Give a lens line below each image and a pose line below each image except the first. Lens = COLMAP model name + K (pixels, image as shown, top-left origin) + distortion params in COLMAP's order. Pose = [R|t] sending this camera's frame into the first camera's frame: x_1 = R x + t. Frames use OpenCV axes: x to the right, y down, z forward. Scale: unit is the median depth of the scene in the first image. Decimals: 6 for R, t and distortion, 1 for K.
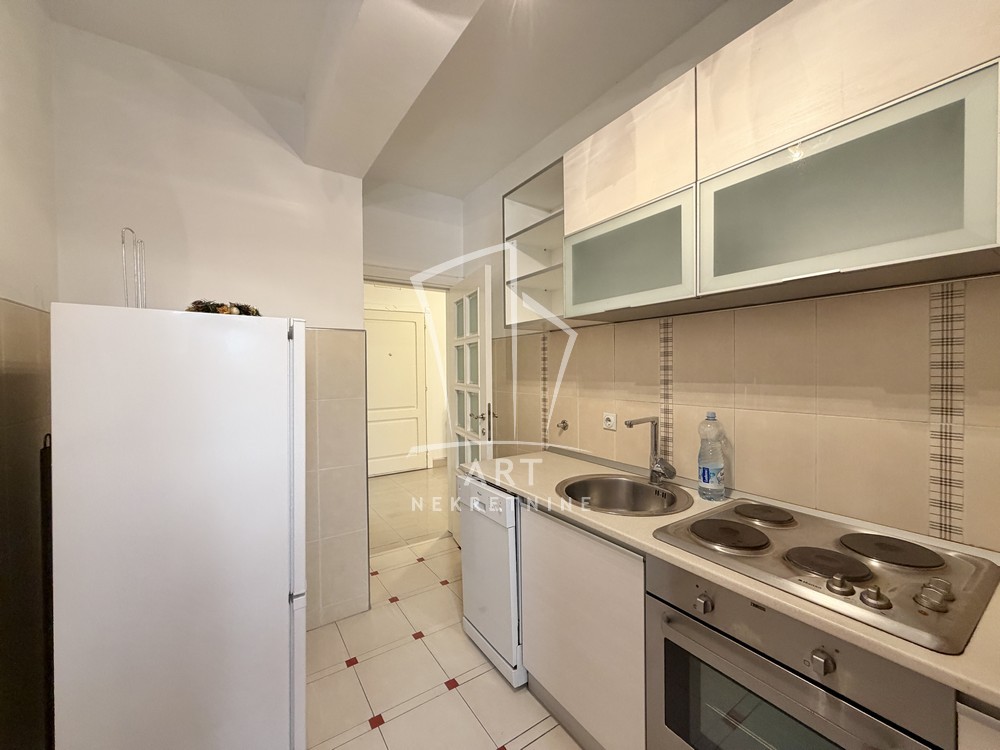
lens RADIAL K [[399.0, 0, 496.1], [0, 399.0, 376.4], [0, 0, 1]] dist [-0.000459, 0.000079]
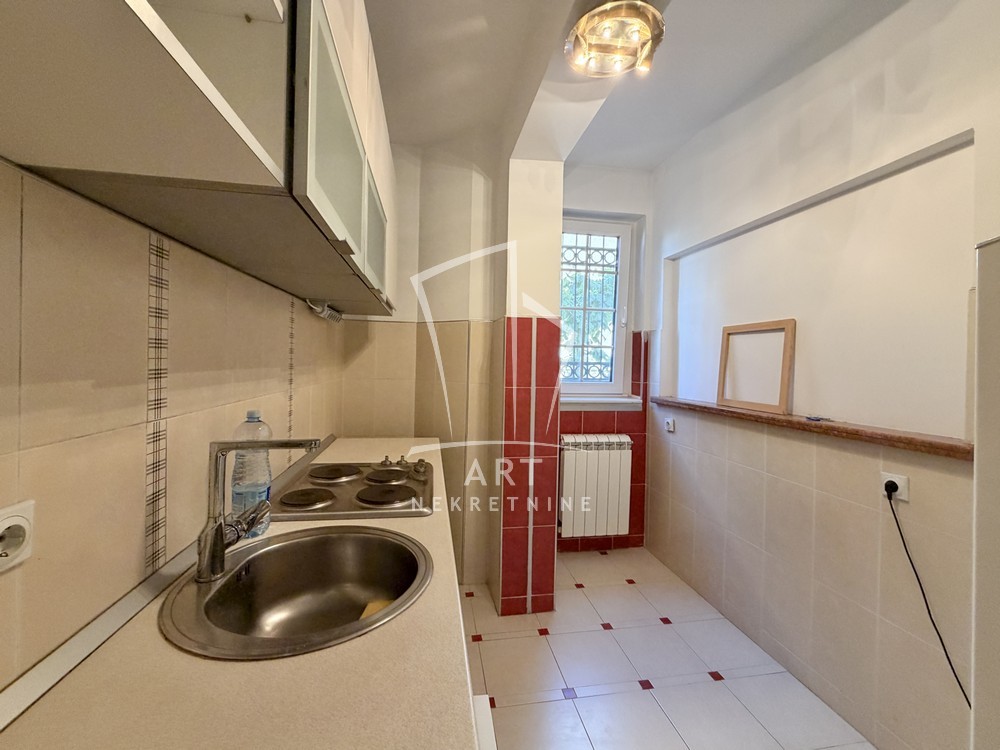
lens RADIAL K [[399.0, 0, 496.1], [0, 399.0, 376.4], [0, 0, 1]] dist [-0.000459, 0.000079]
pose [[-0.916367, -0.011651, 0.400171, -0.120165], [0.010285, 0.998561, 0.052624, -0.003033], [-0.400208, 0.052338, -0.914928, 1.267649]]
